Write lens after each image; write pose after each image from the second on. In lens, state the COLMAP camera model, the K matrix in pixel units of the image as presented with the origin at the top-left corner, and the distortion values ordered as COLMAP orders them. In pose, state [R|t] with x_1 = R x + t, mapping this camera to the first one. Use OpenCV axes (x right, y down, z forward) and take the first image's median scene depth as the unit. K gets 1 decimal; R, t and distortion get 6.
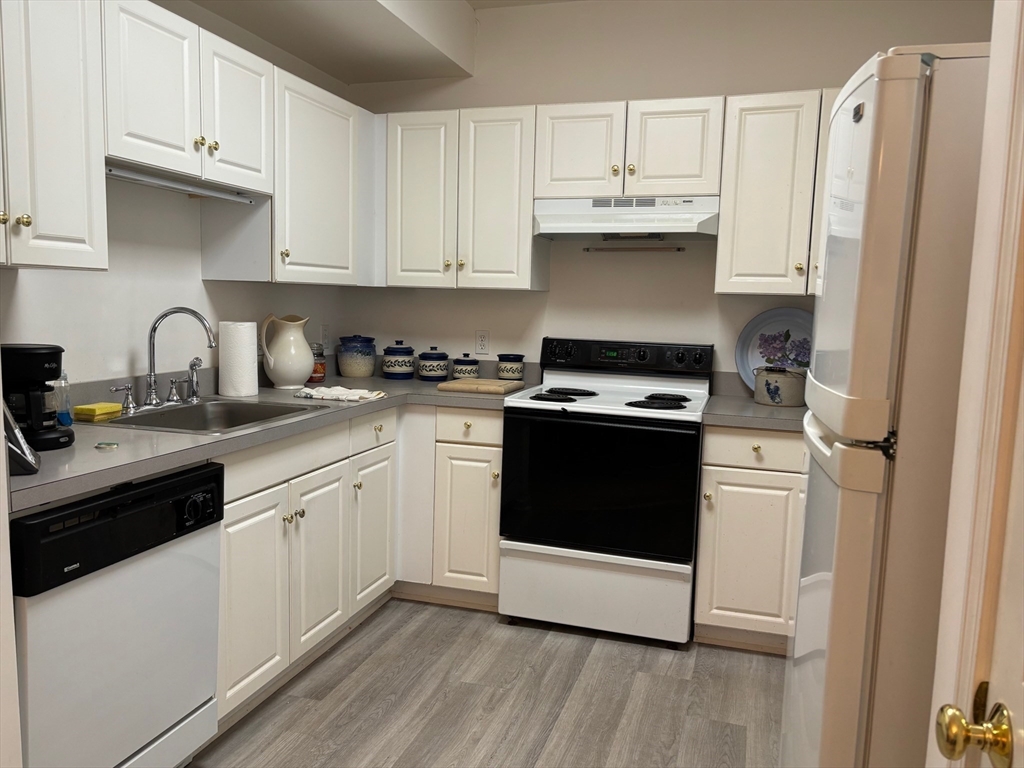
lens RADIAL K [[783.9, 0, 510.2], [0, 783.9, 386.9], [0, 0, 1]] dist [0.184311, -0.586974]
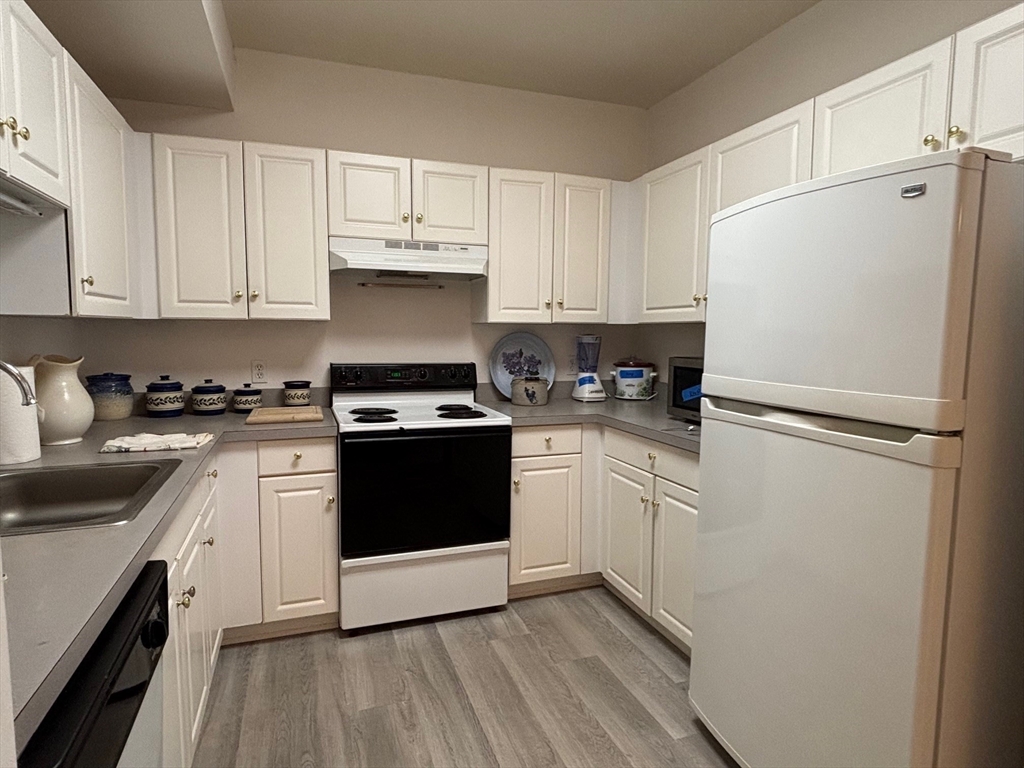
lens RADIAL K [[579.0, 0, 509.7], [0, 579.0, 381.6], [0, 0, 1]] dist [0.031711, -0.047851]
pose [[0.796899, -0.074141, 0.599545, -0.270519], [0.081584, 0.996557, 0.014798, -0.033674], [-0.598578, 0.037121, 0.800204, 0.236586]]
